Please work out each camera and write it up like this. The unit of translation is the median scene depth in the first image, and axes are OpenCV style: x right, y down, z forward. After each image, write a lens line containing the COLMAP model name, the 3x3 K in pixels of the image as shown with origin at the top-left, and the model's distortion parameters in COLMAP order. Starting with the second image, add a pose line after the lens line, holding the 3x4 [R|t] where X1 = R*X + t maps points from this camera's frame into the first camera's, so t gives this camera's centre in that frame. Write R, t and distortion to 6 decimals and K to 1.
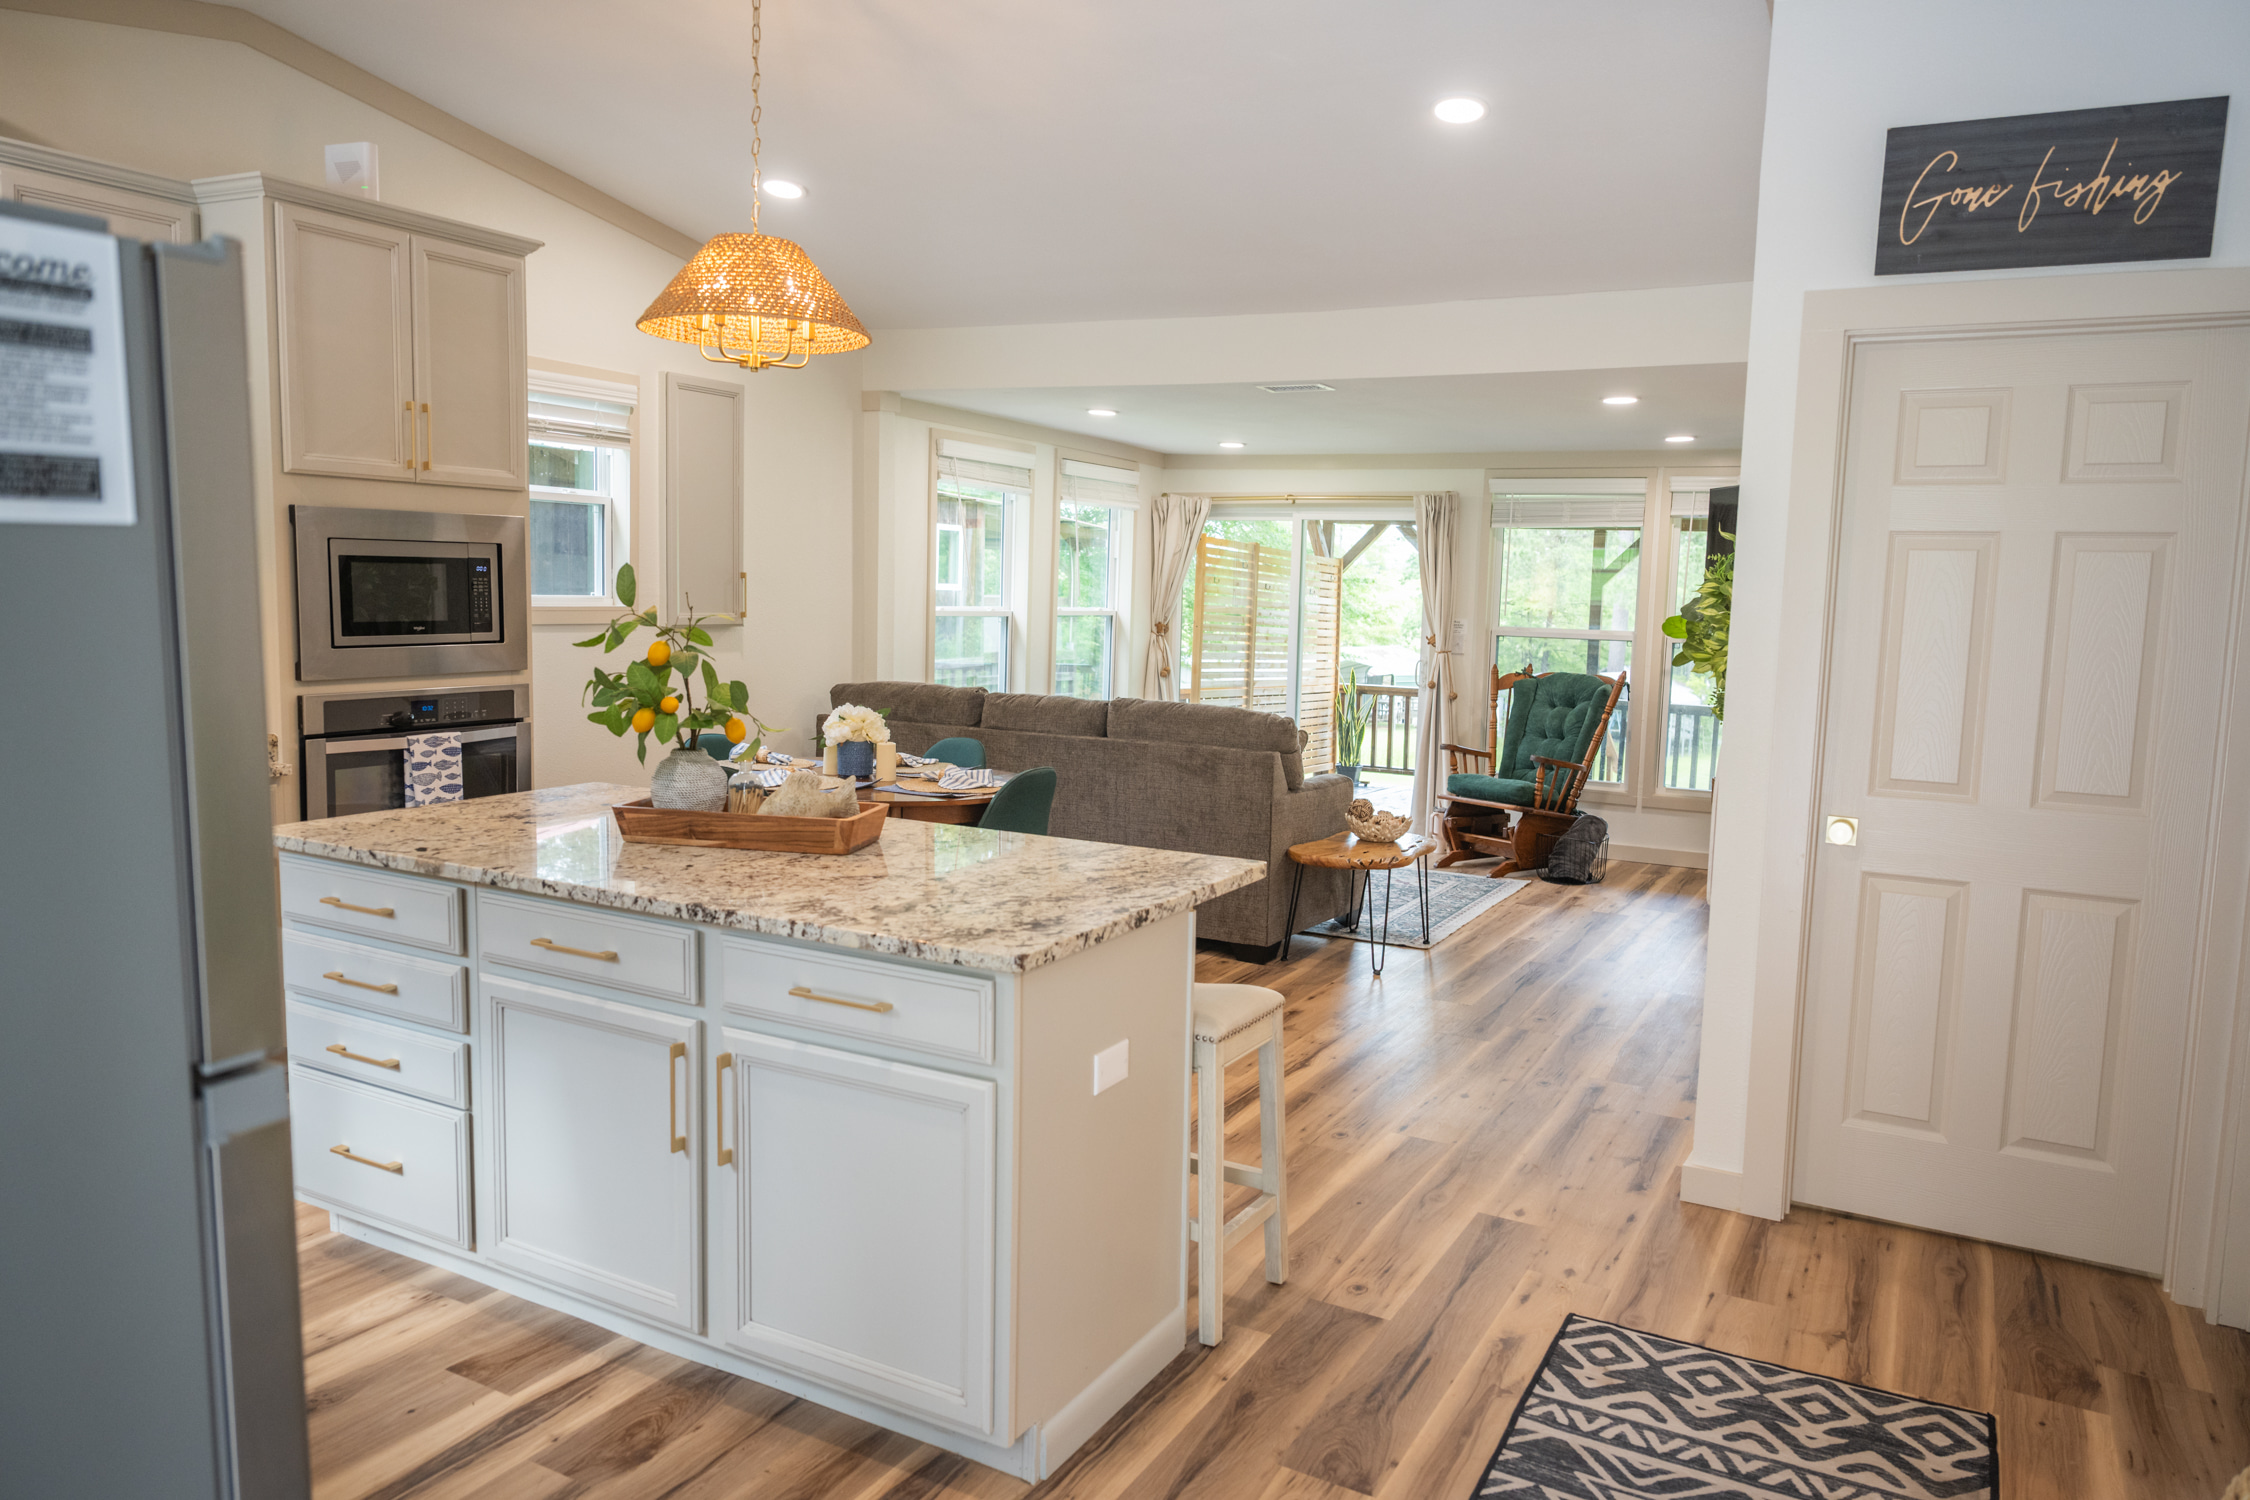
lens RADIAL K [[1510.9, 0, 1131.3], [0, 1510.9, 752.2], [0, 0, 1]] dist [-0.001535, 0.002329]
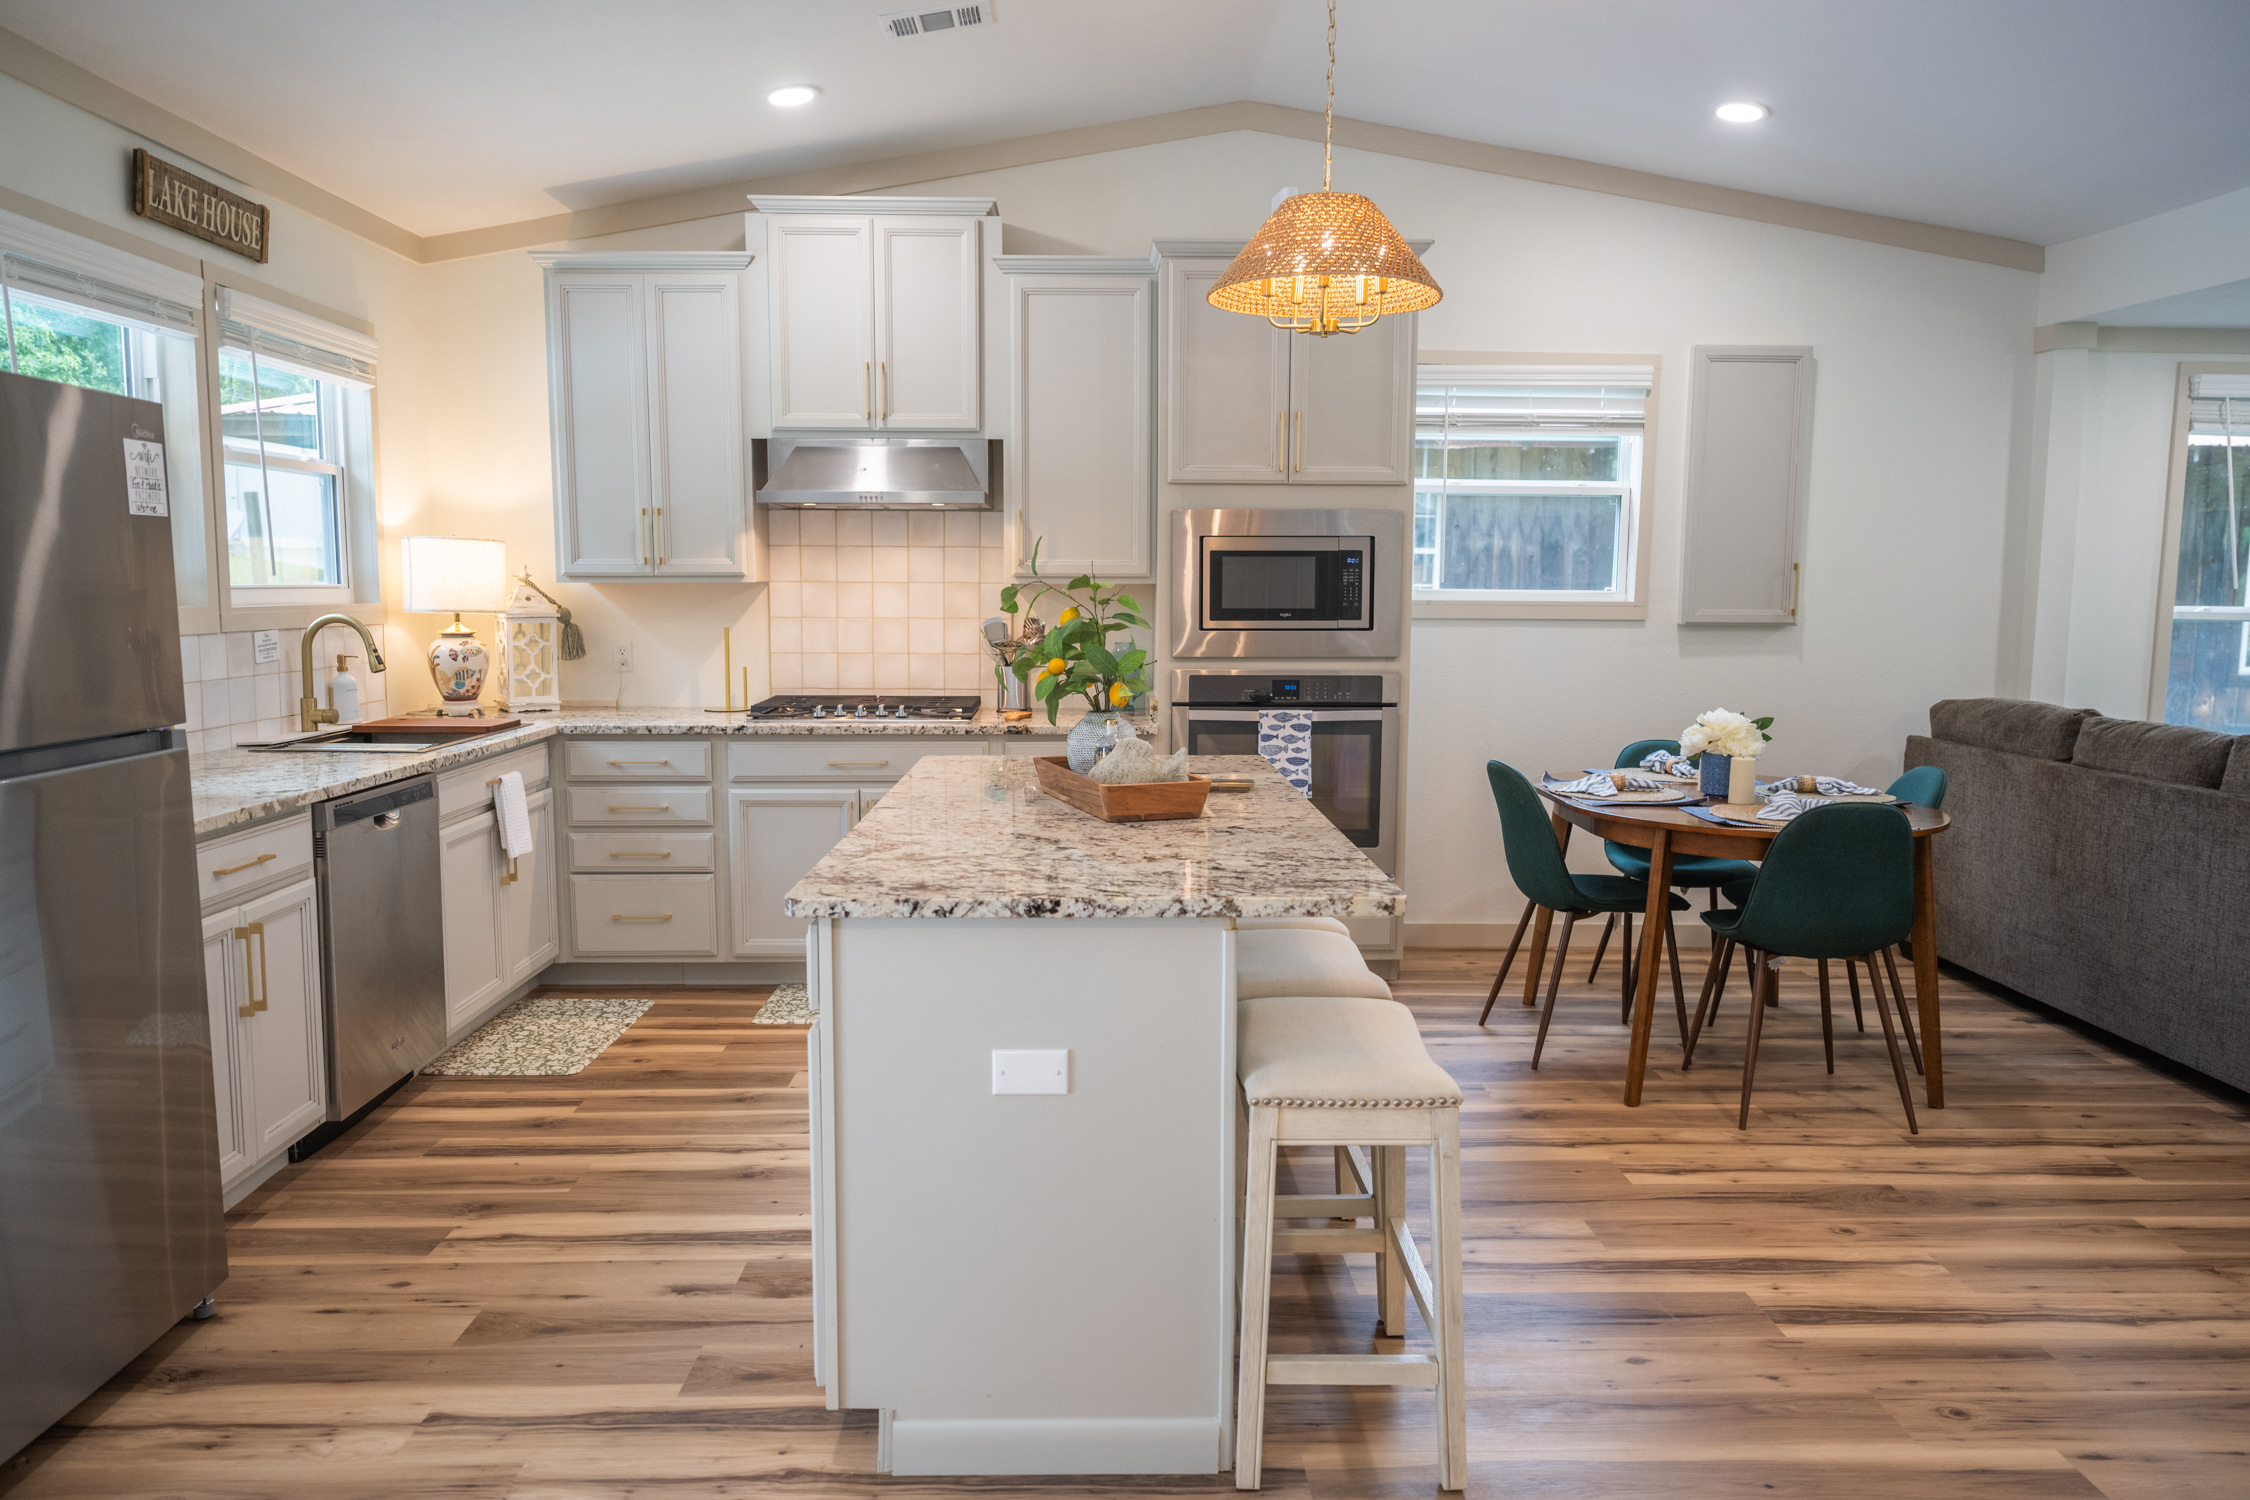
lens RADIAL K [[1510.9, 0, 1124.4], [0, 1510.9, 758.8], [0, 0, 1]] dist [-0.001535, 0.002329]
pose [[0.502064, 0.075566, -0.861523, 0.429639], [-0.088974, 0.995403, 0.035459, -0.005451], [0.860241, 0.058850, 0.506480, 0.334831]]
